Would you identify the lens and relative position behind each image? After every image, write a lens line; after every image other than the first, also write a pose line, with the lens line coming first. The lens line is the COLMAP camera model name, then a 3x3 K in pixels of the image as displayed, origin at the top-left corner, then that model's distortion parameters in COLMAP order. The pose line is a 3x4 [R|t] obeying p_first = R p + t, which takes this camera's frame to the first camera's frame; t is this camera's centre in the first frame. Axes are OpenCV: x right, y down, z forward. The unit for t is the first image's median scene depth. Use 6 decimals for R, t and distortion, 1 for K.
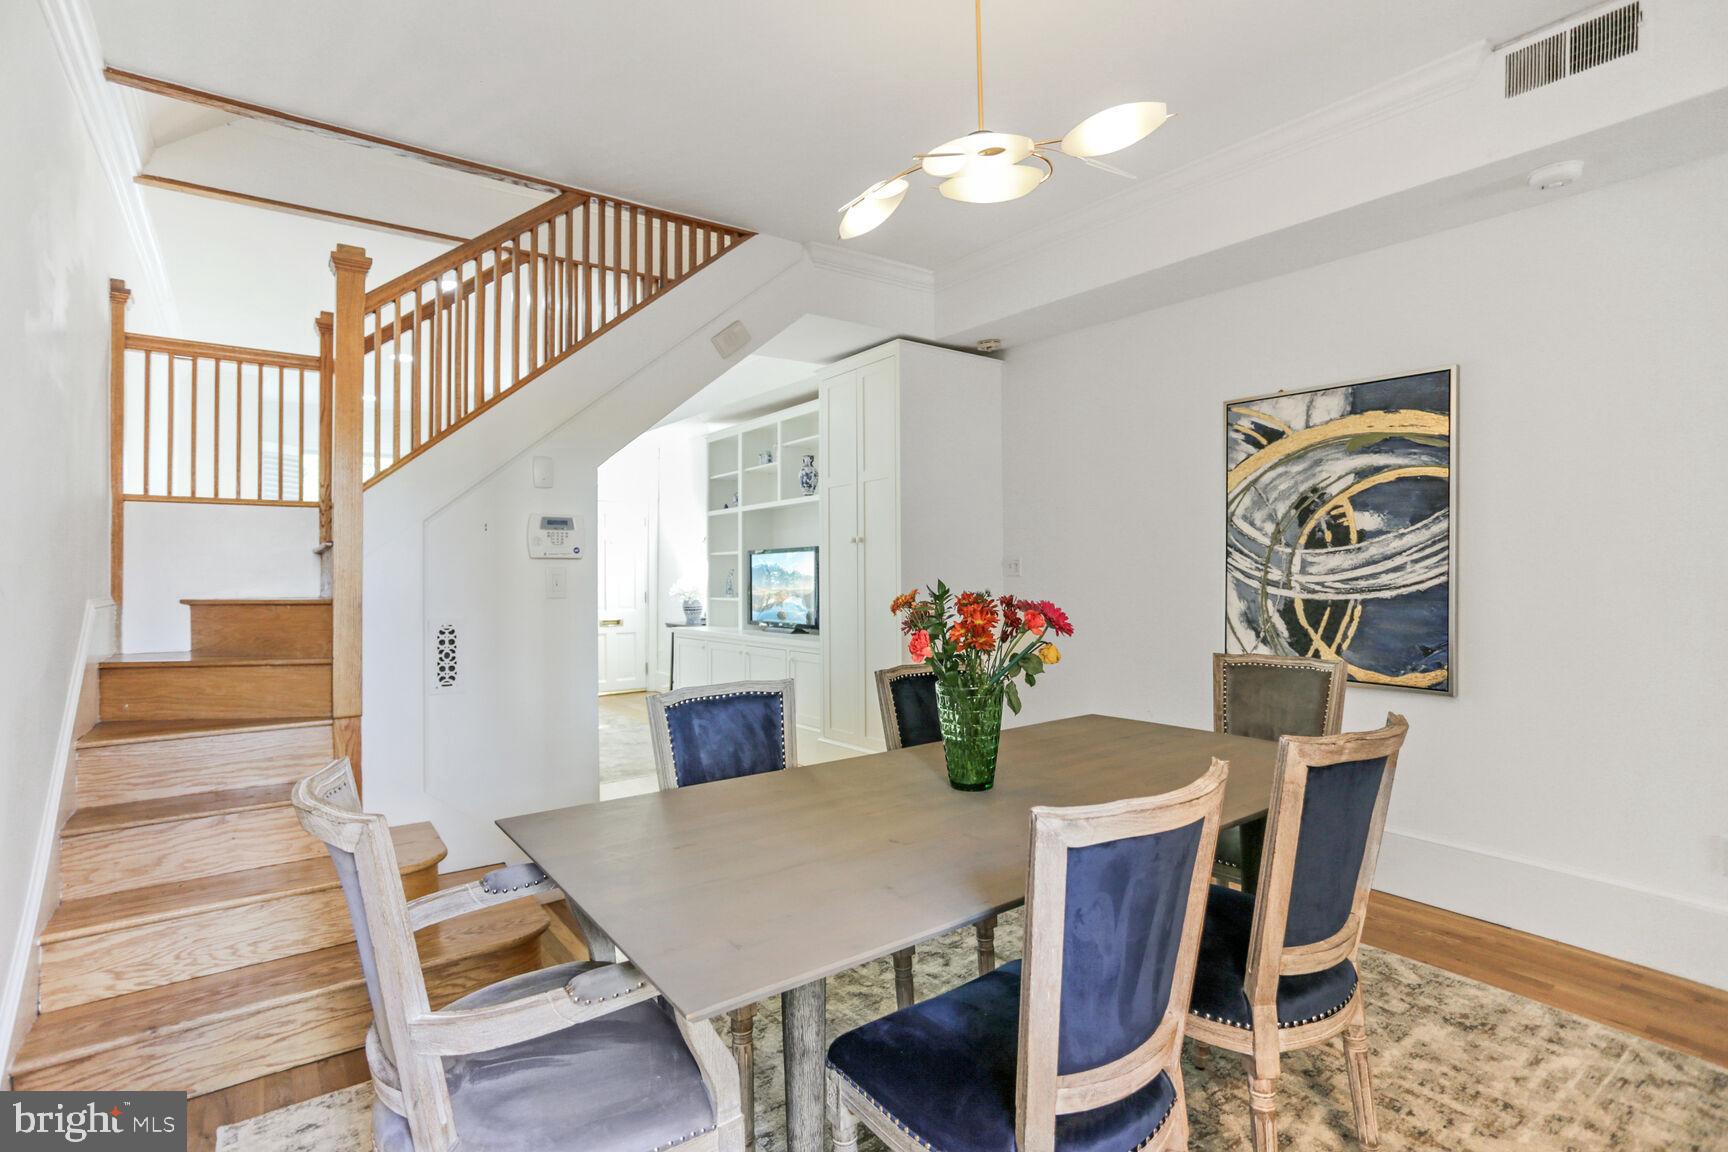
lens RADIAL K [[849.0, 0, 864.0], [0, 849.0, 576.0], [0, 0, 1]] dist [0.031723, 0.000377]
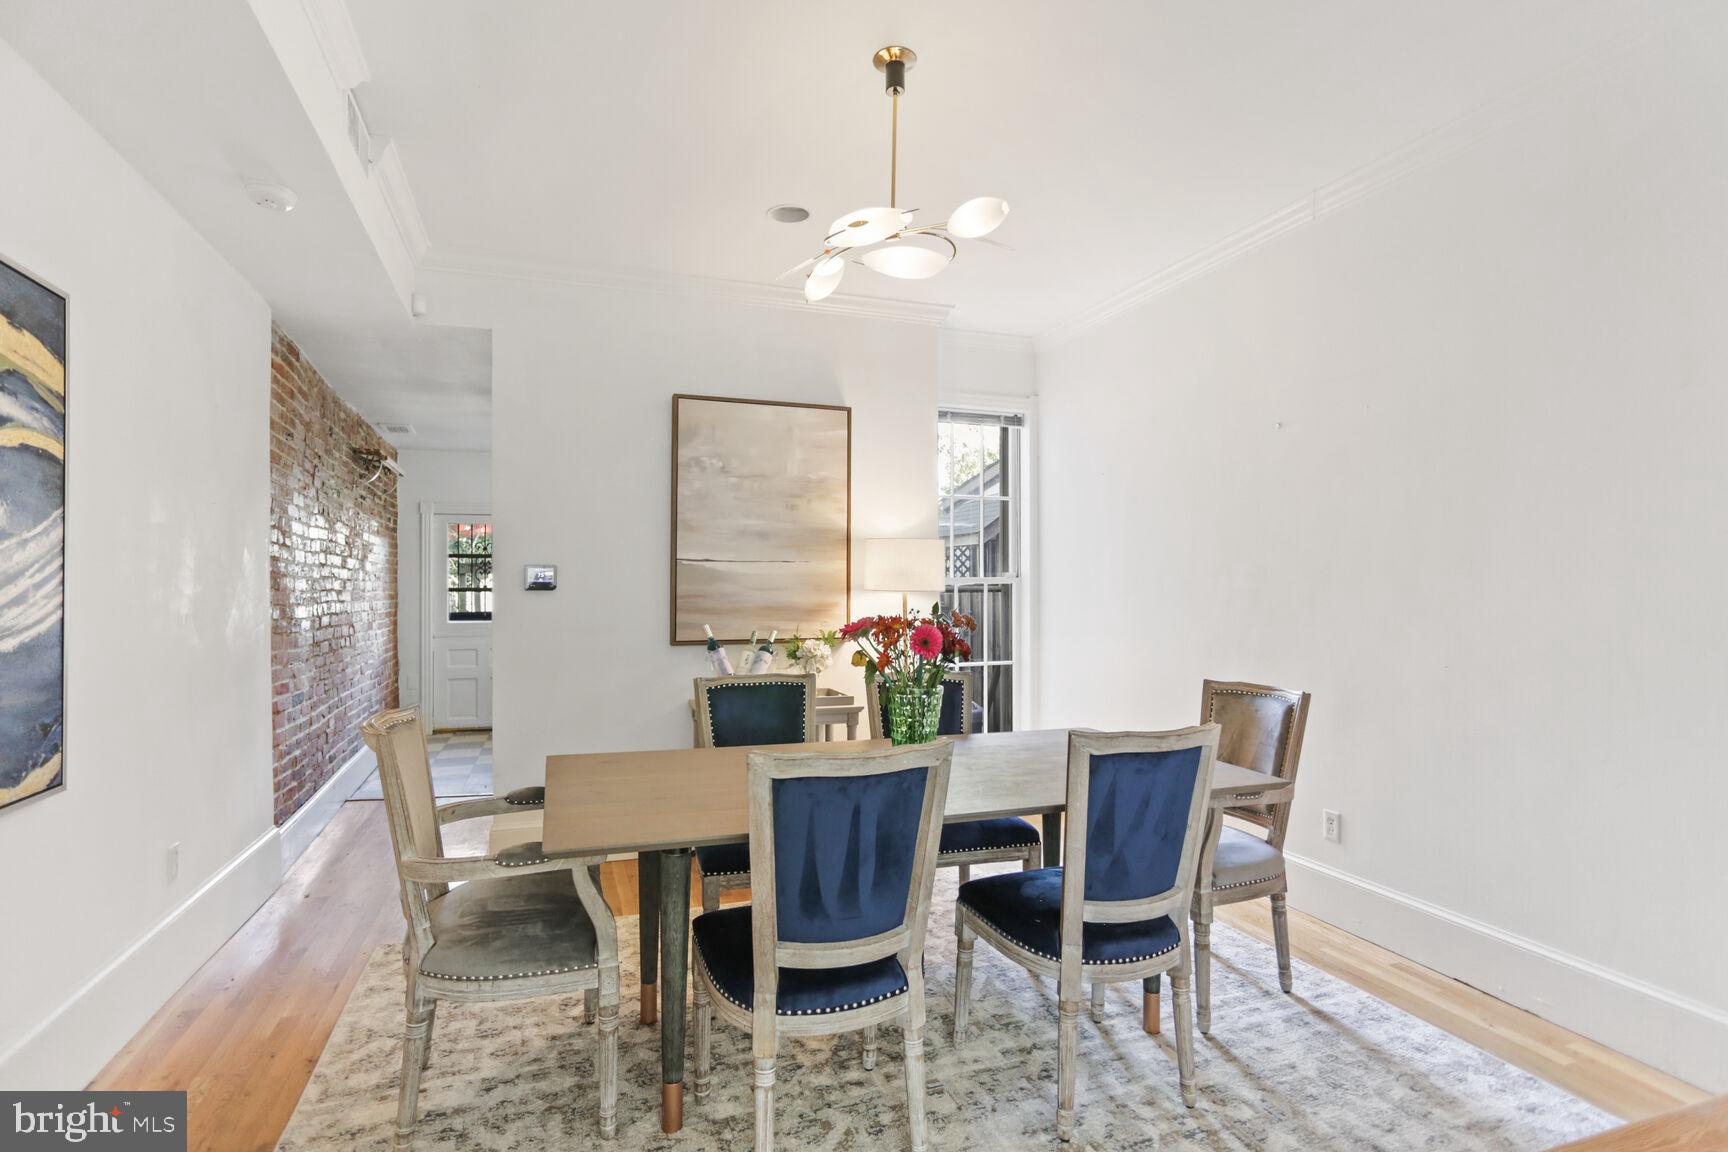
lens RADIAL K [[830.3, 0, 856.5], [0, 830.3, 568.7], [0, 0, 1]] dist [-0.024533, 0.000861]
pose [[-0.957748, 0.002528, 0.287598, -0.081734], [0.001071, 0.999986, -0.005222, -0.026462], [-0.287607, -0.004693, -0.957737, 1.399075]]
